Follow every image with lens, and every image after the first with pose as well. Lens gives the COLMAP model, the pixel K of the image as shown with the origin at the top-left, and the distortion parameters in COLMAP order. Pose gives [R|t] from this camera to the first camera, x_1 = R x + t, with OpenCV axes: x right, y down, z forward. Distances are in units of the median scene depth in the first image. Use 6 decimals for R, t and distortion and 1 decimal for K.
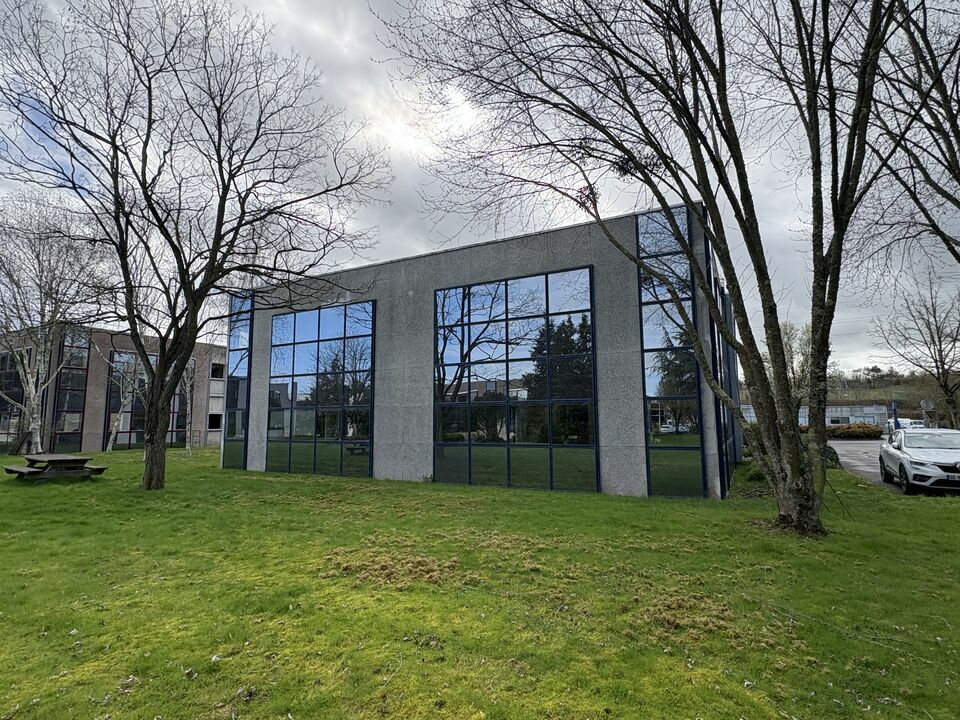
lens RADIAL K [[502.7, 0, 480.0], [0, 502.7, 360.0], [0, 0, 1]] dist [0.002088, 0.000633]
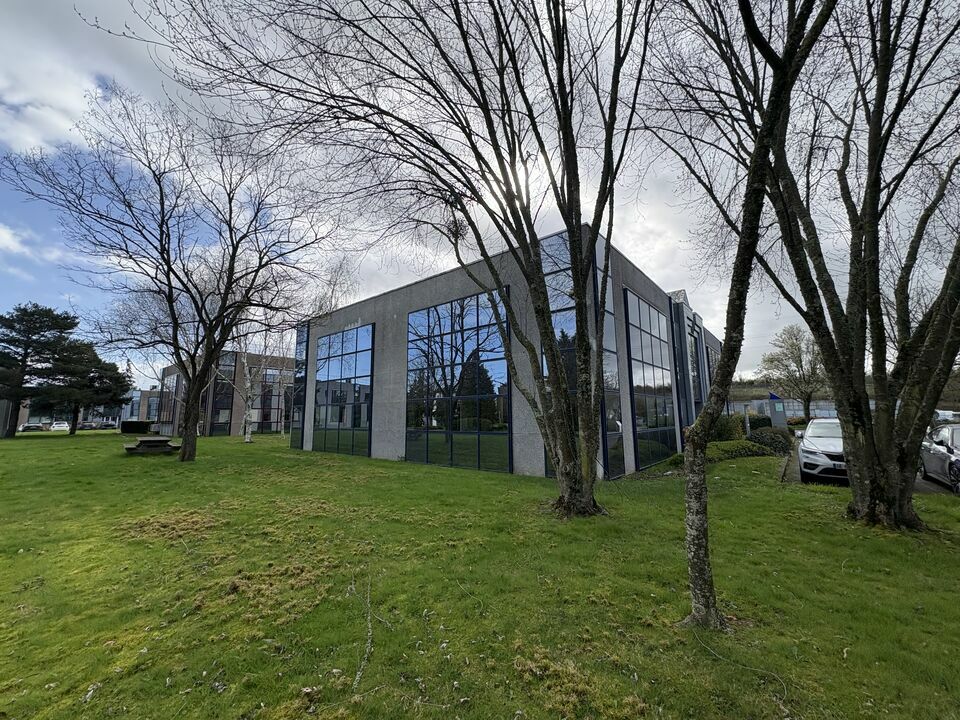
lens RADIAL K [[382.4, 0, 480.0], [0, 382.4, 360.0], [0, 0, 1]] dist [-0.001238, 0.000004]
pose [[0.979133, -0.032160, -0.200660, 0.348920], [0.027336, 0.999268, -0.026763, 0.017768], [0.201374, 0.020719, 0.979295, 0.086185]]
